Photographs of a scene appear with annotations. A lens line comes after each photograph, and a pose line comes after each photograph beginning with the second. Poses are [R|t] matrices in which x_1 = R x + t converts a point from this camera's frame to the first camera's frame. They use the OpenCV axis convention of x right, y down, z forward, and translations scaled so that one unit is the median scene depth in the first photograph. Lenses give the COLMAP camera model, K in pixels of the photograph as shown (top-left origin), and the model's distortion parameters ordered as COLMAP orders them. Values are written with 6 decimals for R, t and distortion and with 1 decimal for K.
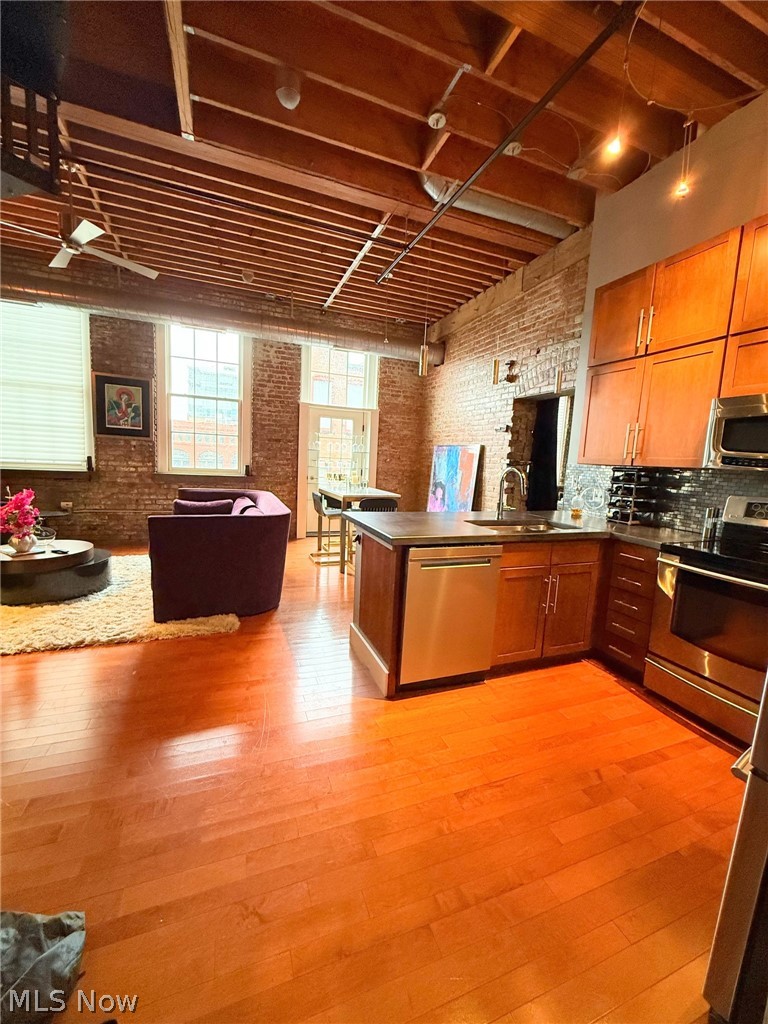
lens RADIAL K [[405.2, 0, 384.0], [0, 405.2, 512.0], [0, 0, 1]] dist [-0.003756, 0.000147]
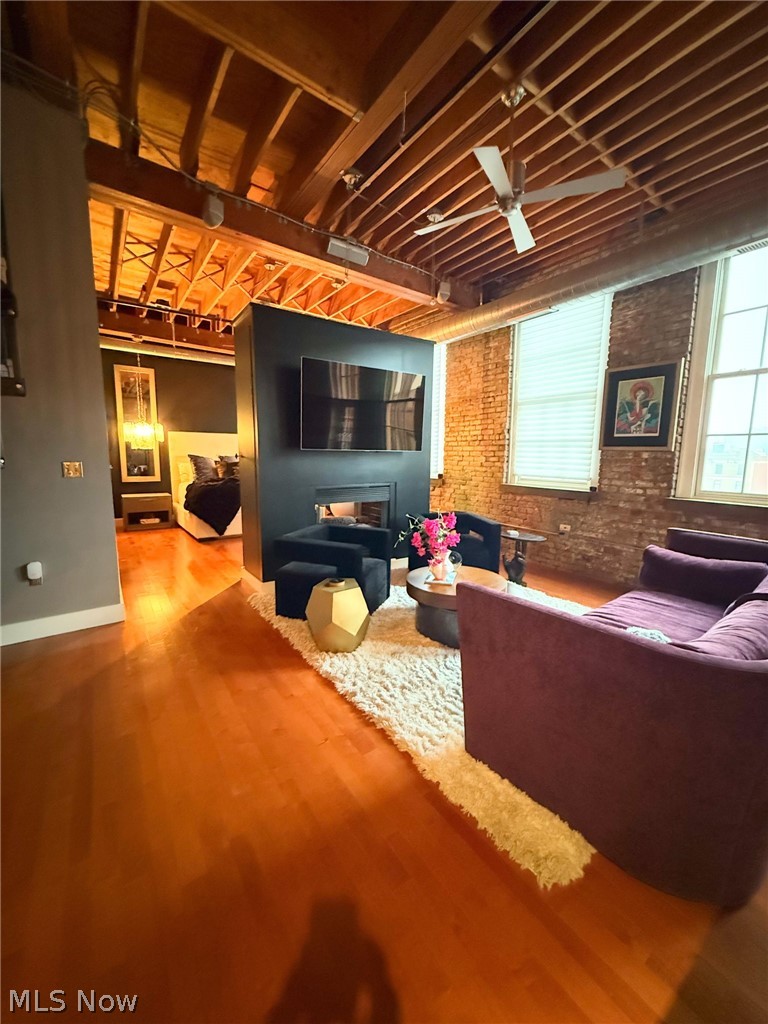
lens RADIAL K [[405.2, 0, 384.0], [0, 405.2, 512.0], [0, 0, 1]] dist [-0.003756, 0.000147]
pose [[0.239962, 0.091341, -0.966476, -0.019796], [-0.119955, 0.990724, 0.063849, -0.060478], [0.963343, 0.100612, 0.248693, 0.380298]]
